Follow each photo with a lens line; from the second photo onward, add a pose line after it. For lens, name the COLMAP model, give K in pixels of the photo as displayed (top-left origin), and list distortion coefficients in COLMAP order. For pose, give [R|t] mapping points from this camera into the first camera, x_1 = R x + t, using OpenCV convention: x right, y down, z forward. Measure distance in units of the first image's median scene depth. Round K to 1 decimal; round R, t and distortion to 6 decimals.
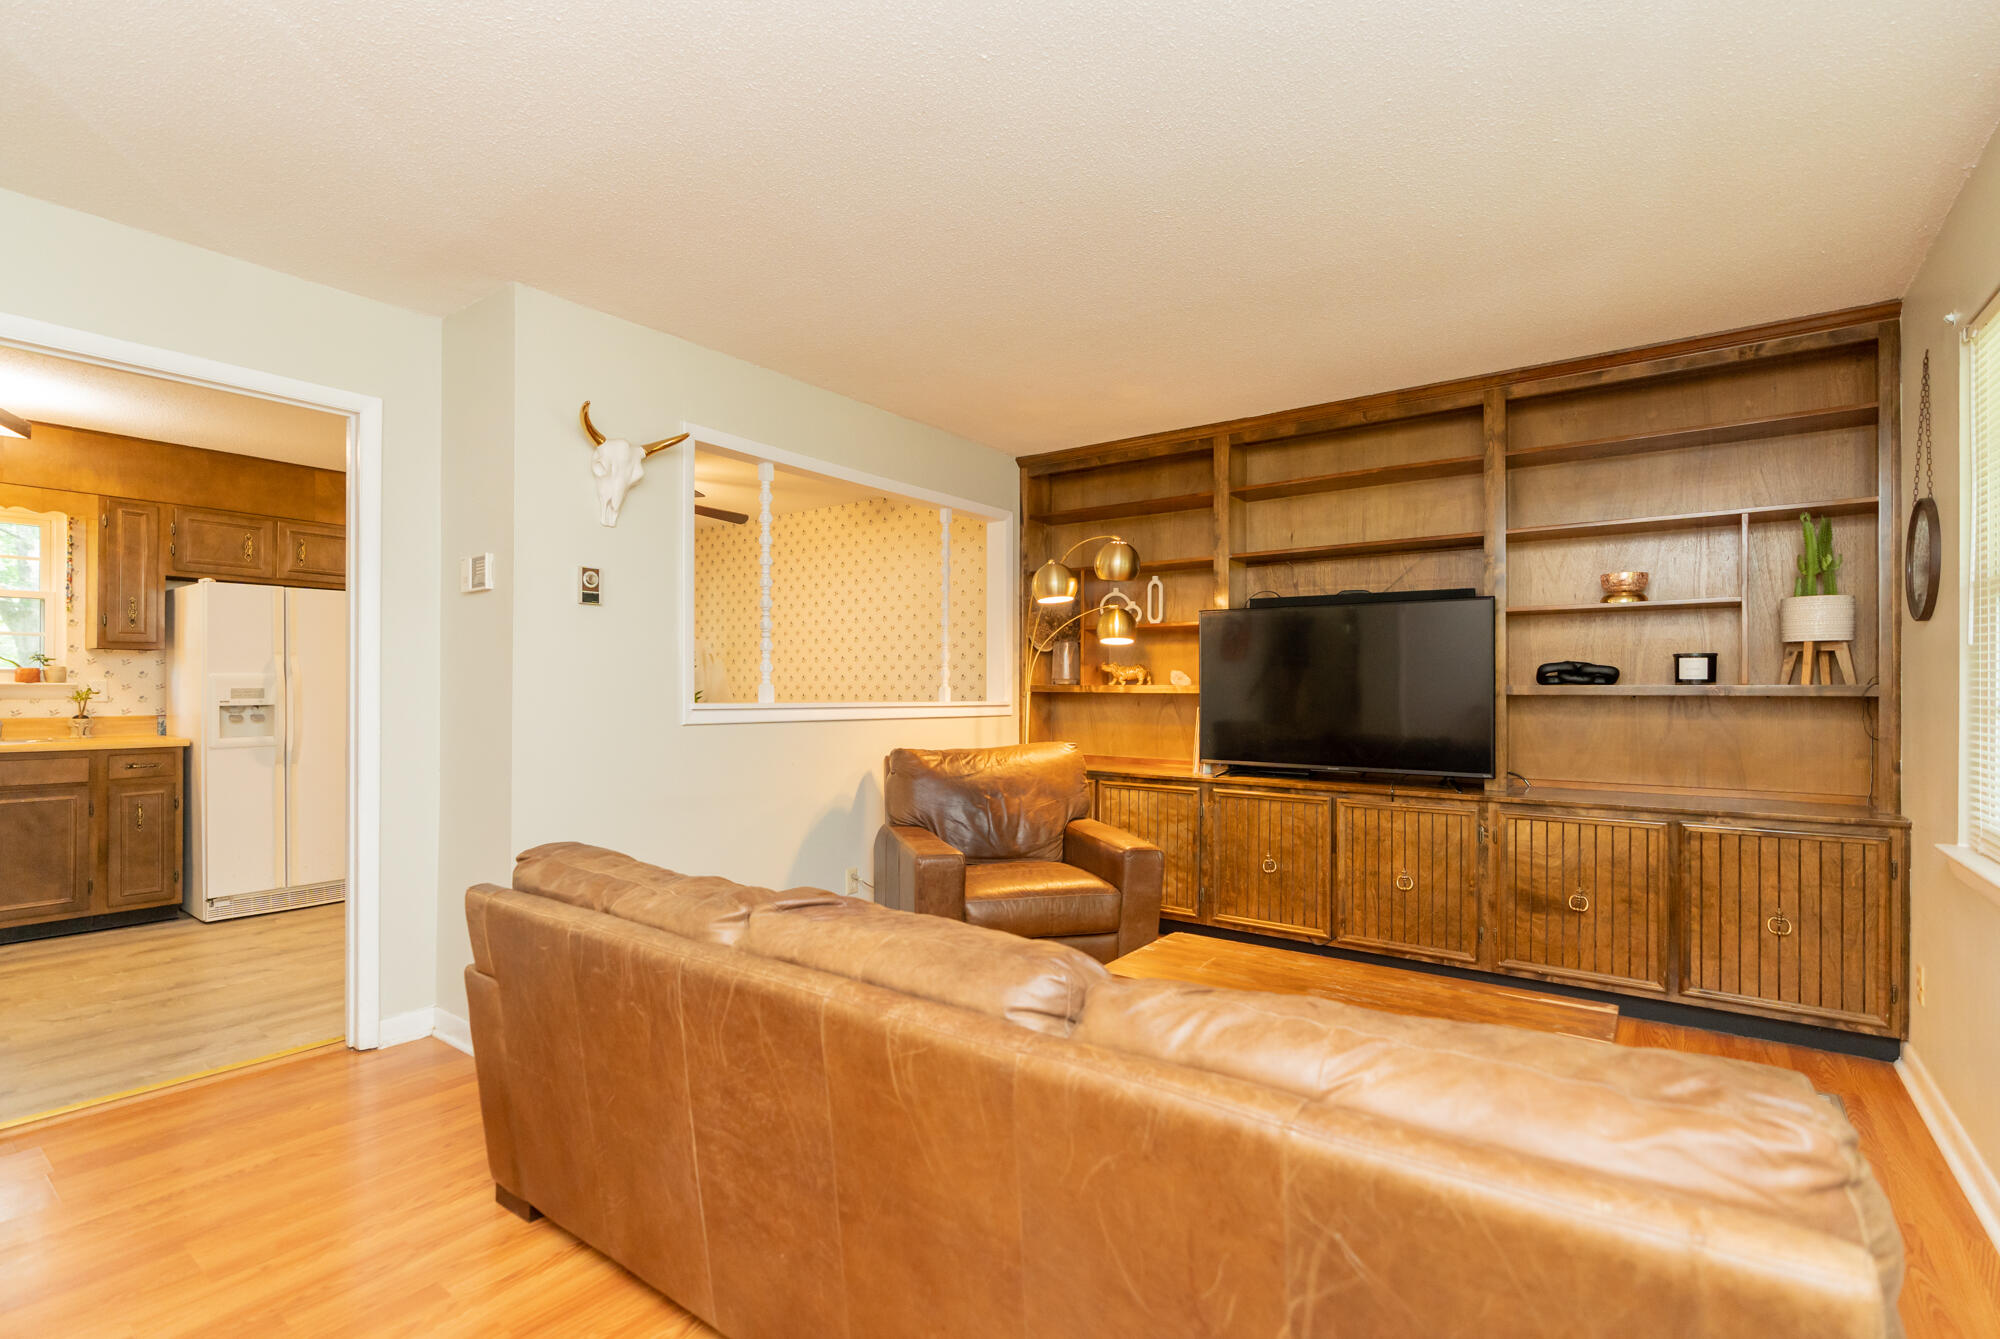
lens RADIAL K [[920.1, 0, 995.9], [0, 920.1, 690.8], [0, 0, 1]] dist [-0.009753, 0.002656]
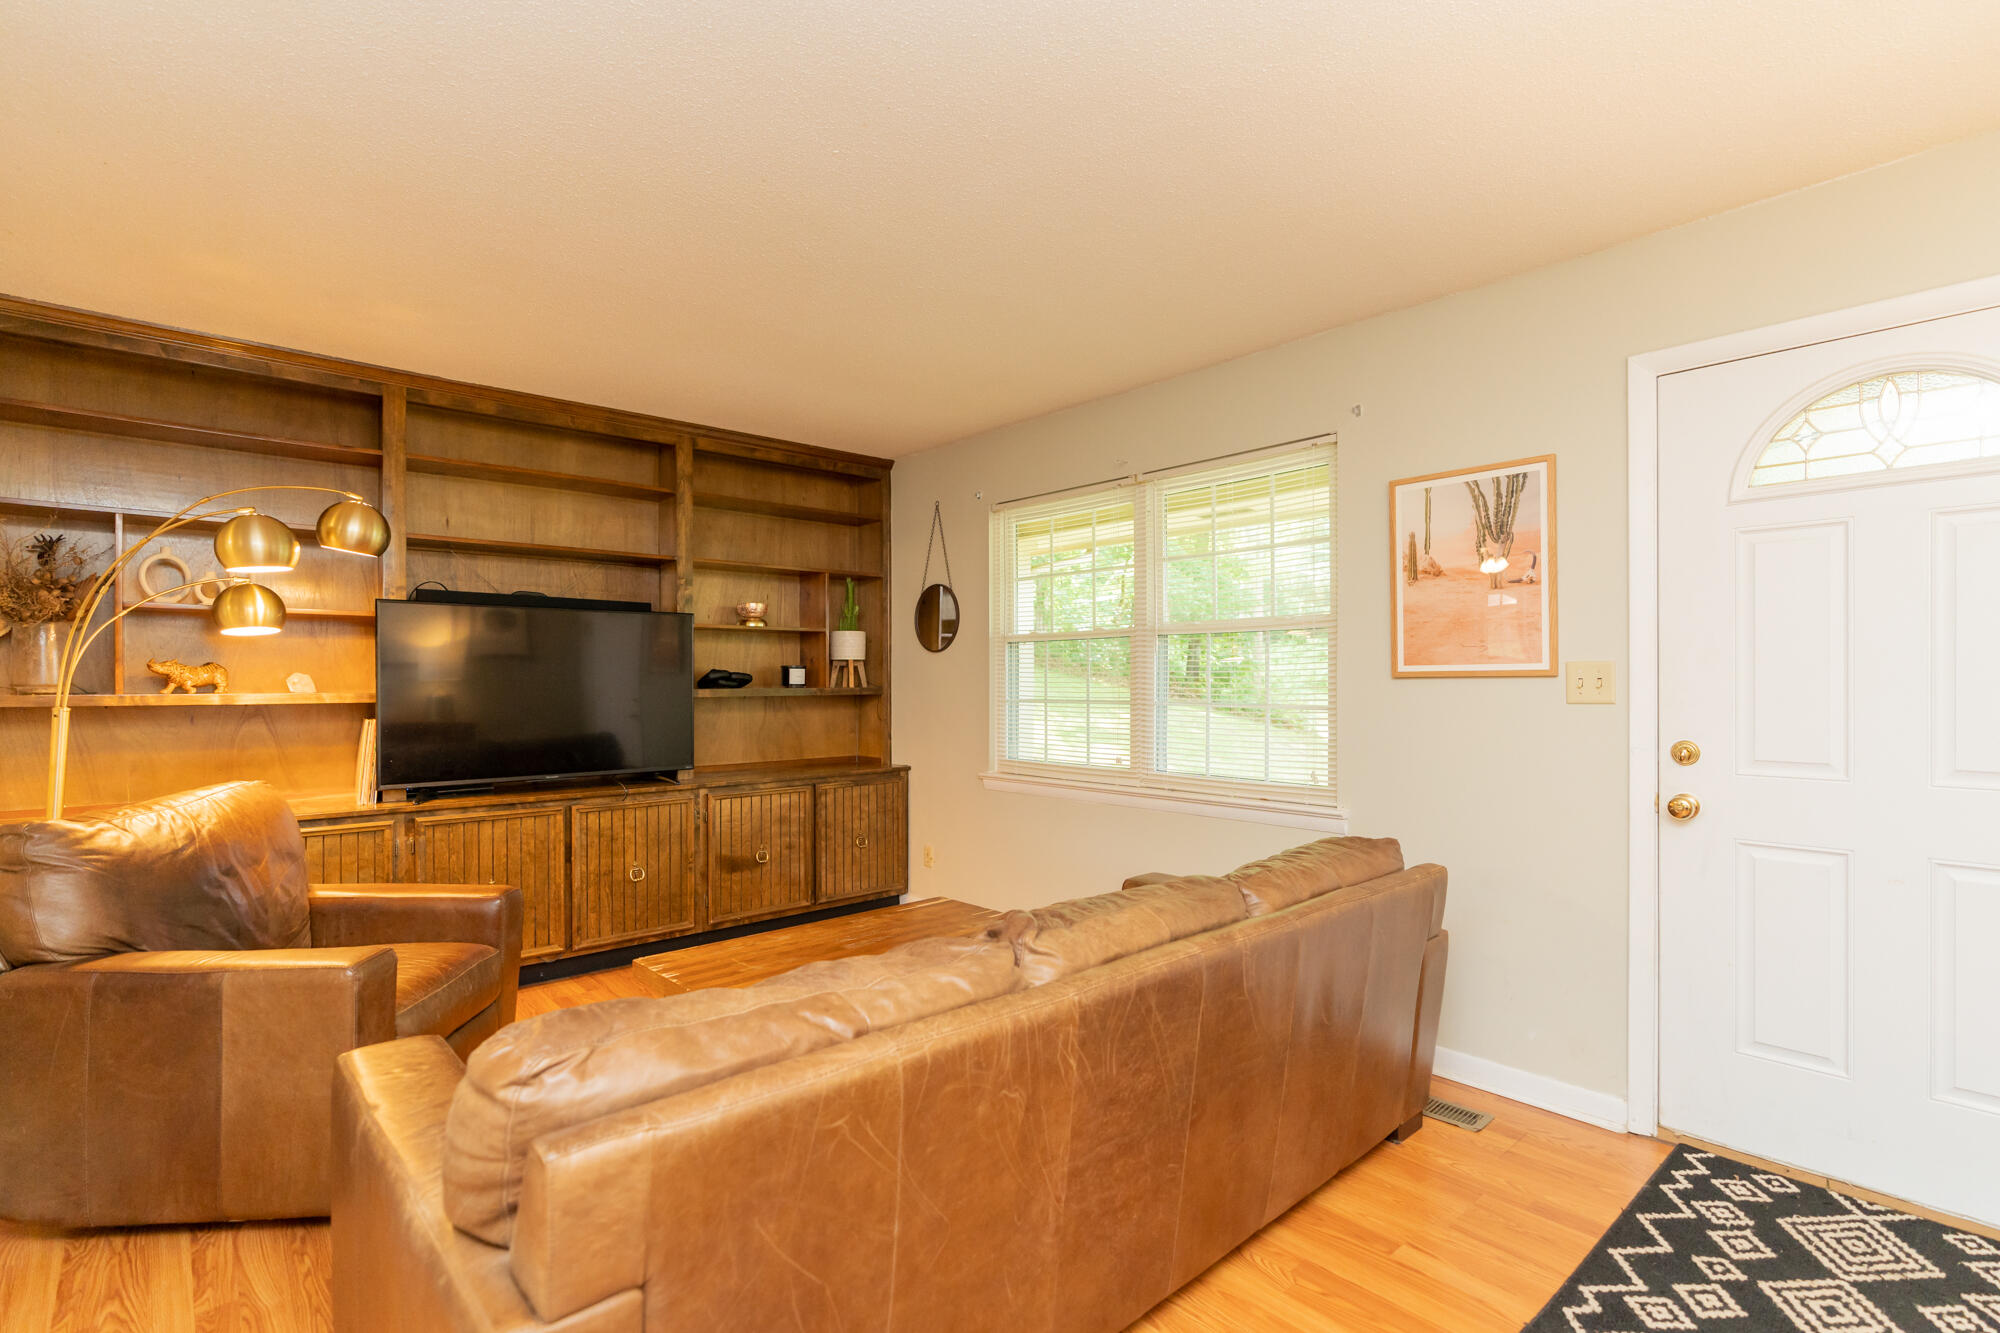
lens RADIAL K [[946.6, 0, 993.0], [0, 946.6, 685.1], [0, 0, 1]] dist [-0.005335, 0.001302]
pose [[0.198758, -0.009776, 0.980000, -0.536137], [0.007320, 0.999937, 0.008490, -0.017687], [-0.980021, 0.005486, 0.198817, 0.358904]]
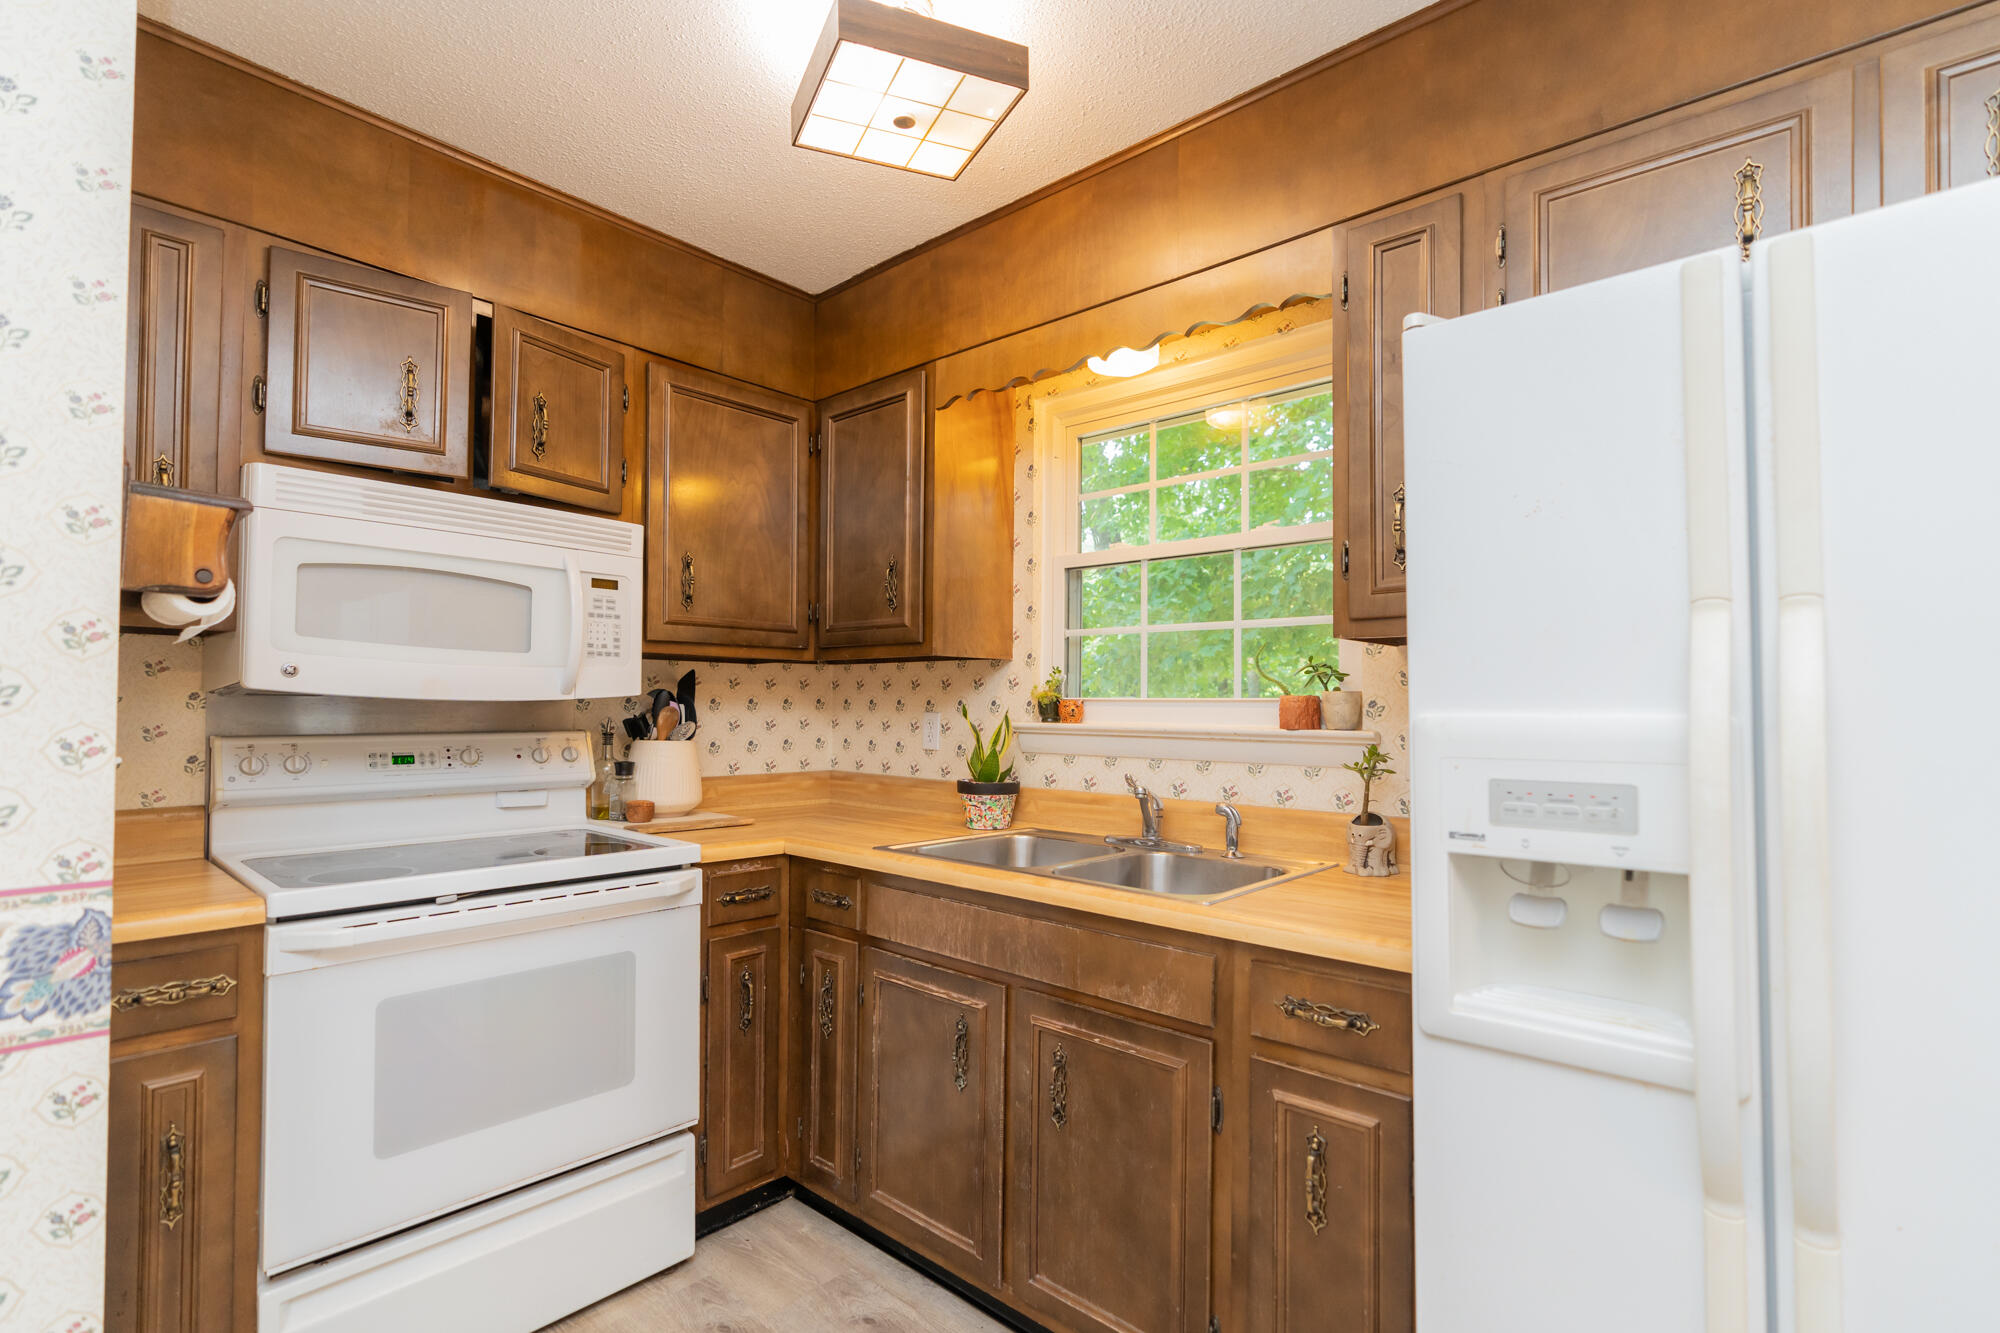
lens RADIAL K [[920.1, 0, 1004.4], [0, 920.1, 679.4], [0, 0, 1]] dist [-0.009753, 0.002656]
pose [[-0.092350, -0.029707, -0.995283, -0.715229], [-0.005611, 0.999555, -0.029314, -0.022194], [0.995711, 0.002877, -0.092475, 1.067187]]
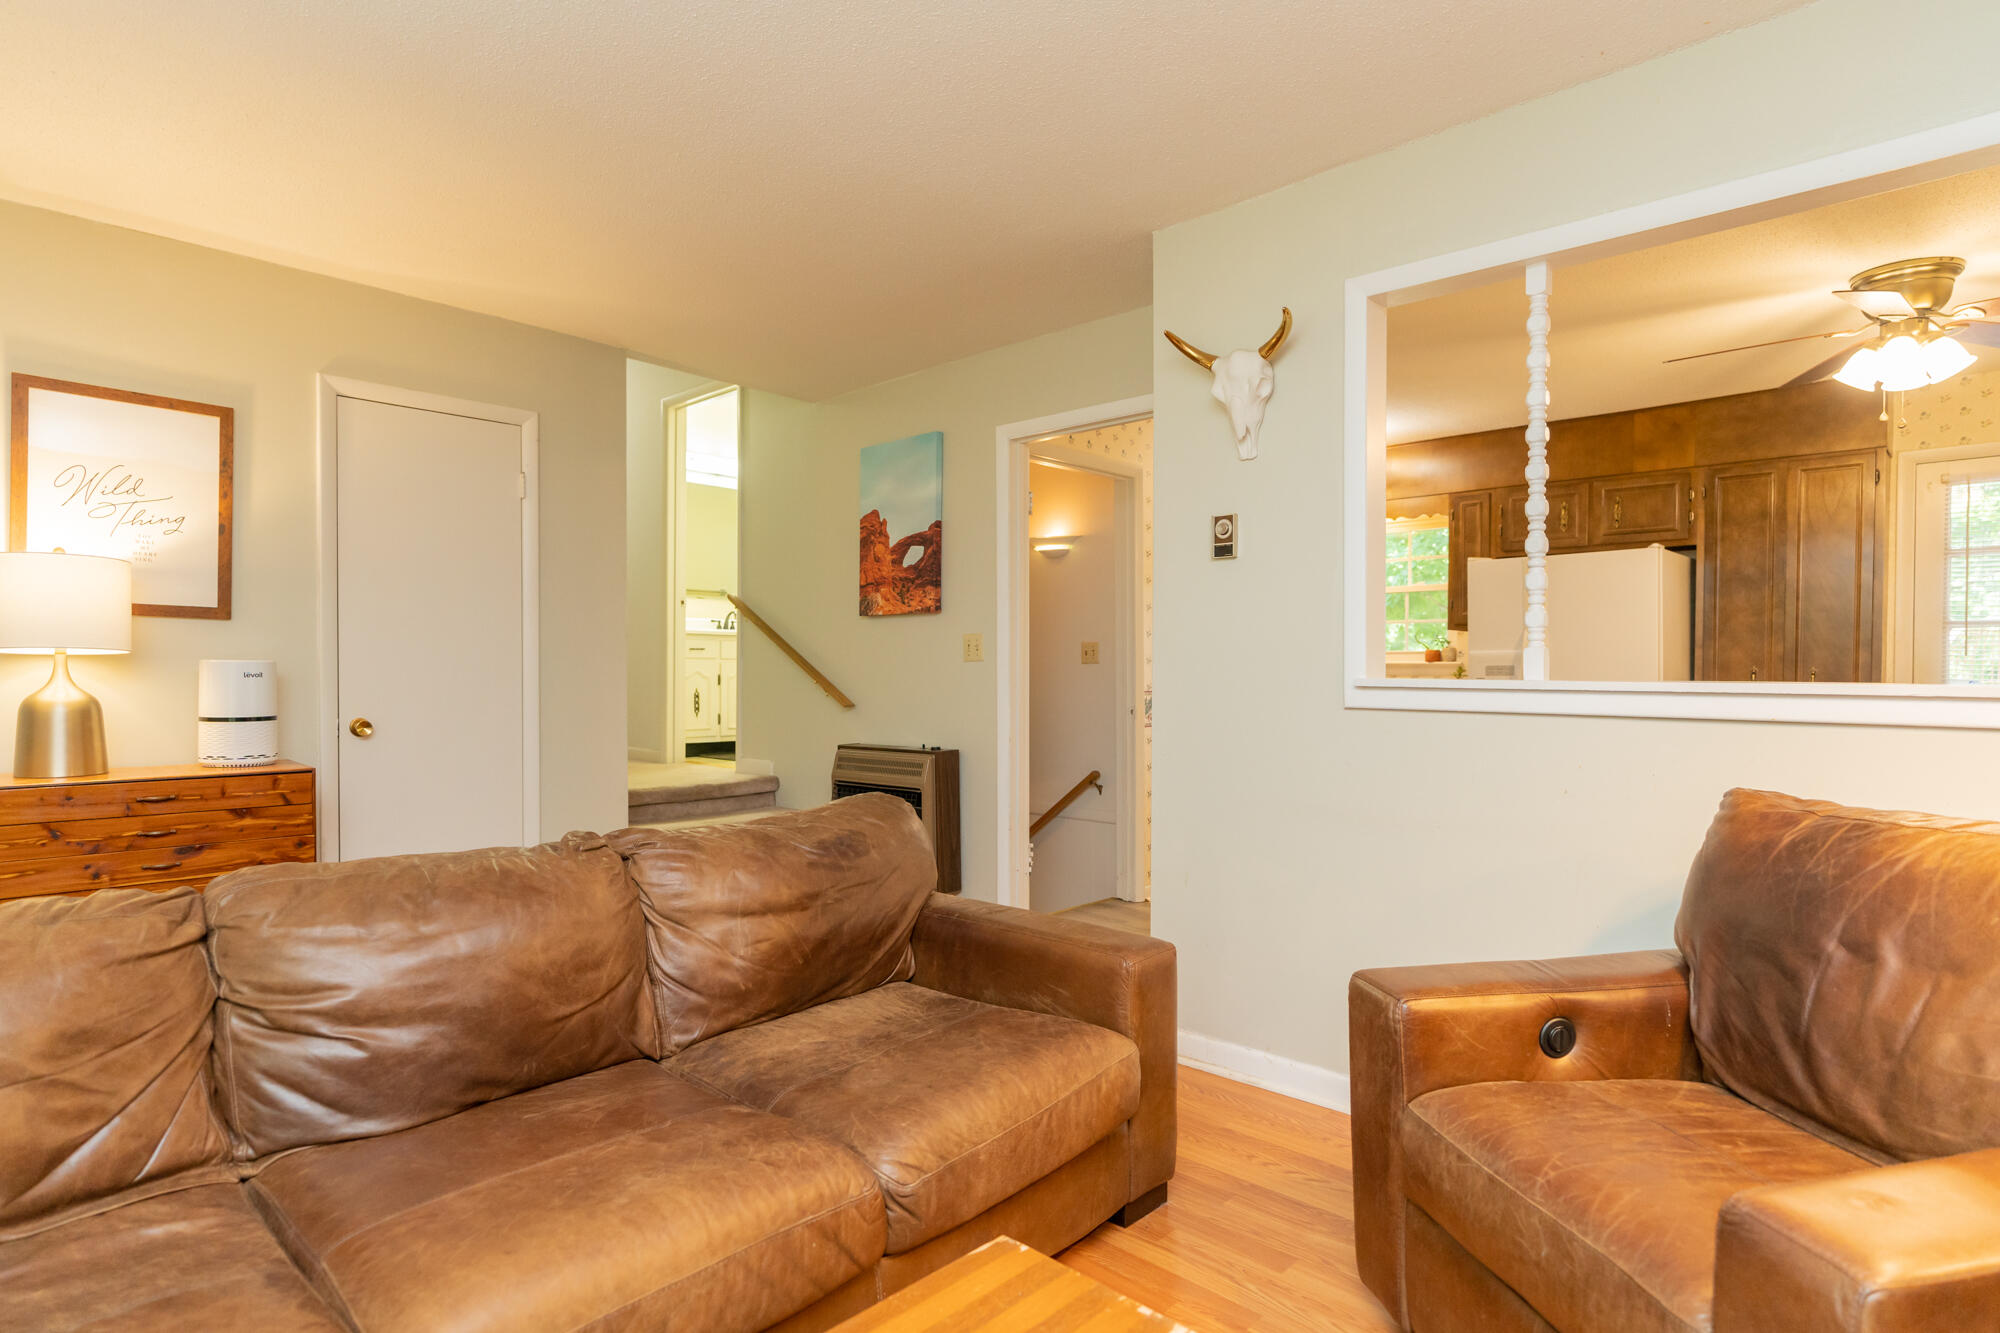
lens RADIAL K [[1079.5, 0, 993.9], [0, 1079.5, 666.3], [0, 0, 1]] dist [-0.006126, 0.002754]
pose [[-0.121048, -0.008998, -0.992606, 0.457872], [-0.005484, 0.999950, -0.008395, 0.012374], [0.992631, 0.004427, -0.121091, 0.722512]]
